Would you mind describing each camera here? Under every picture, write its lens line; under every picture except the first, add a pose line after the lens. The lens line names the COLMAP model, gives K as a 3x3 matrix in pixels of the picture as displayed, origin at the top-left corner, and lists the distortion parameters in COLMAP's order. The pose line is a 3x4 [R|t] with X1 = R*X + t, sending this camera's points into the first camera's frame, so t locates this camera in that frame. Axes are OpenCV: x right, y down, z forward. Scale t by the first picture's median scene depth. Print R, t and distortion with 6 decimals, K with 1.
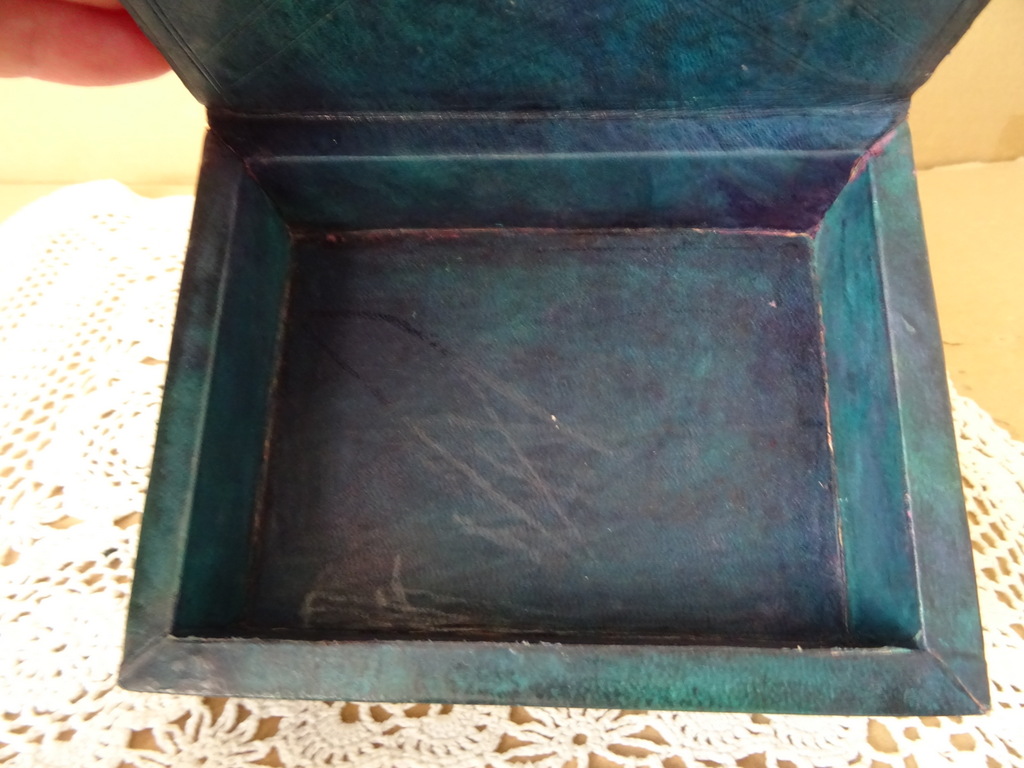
lens RADIAL K [[711.2, 0, 514.6], [0, 711.2, 421.6], [0, 0, 1]] dist [0.004288, -0.021347]
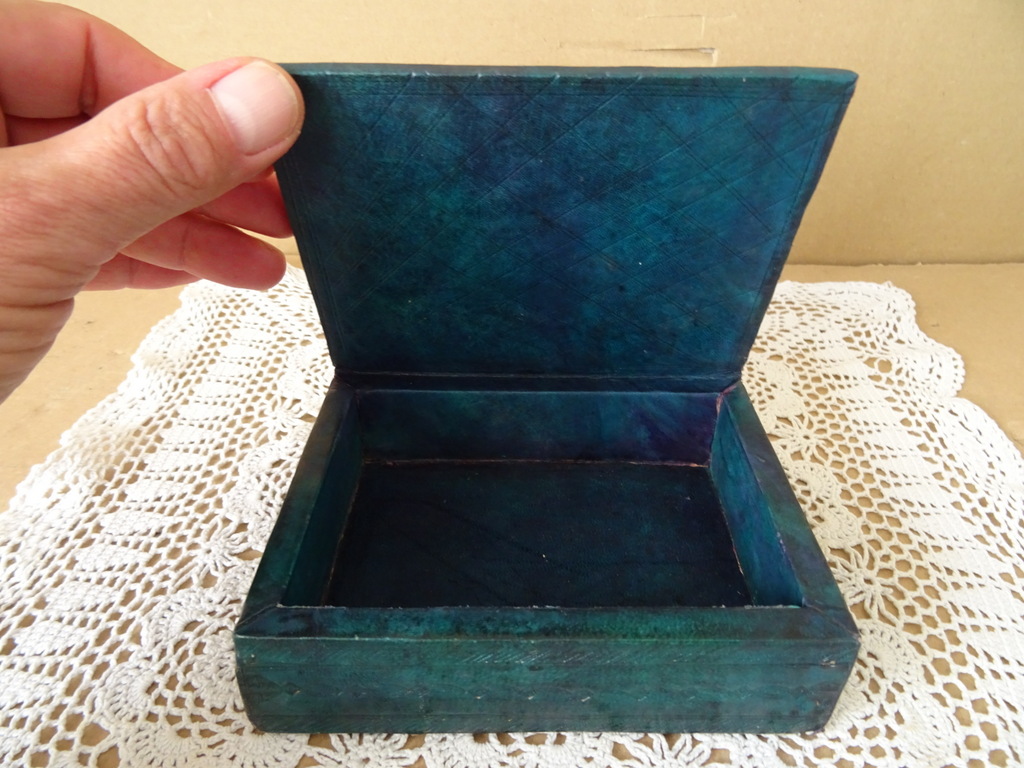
lens RADIAL K [[717.3, 0, 512.2], [0, 717.3, 418.5], [0, 0, 1]] dist [-0.014711, -0.001595]
pose [[0.998442, 0.035945, 0.042676, -0.085494], [-0.000788, 0.773848, -0.633371, 0.756695], [-0.055791, 0.632350, 0.772671, -0.278772]]
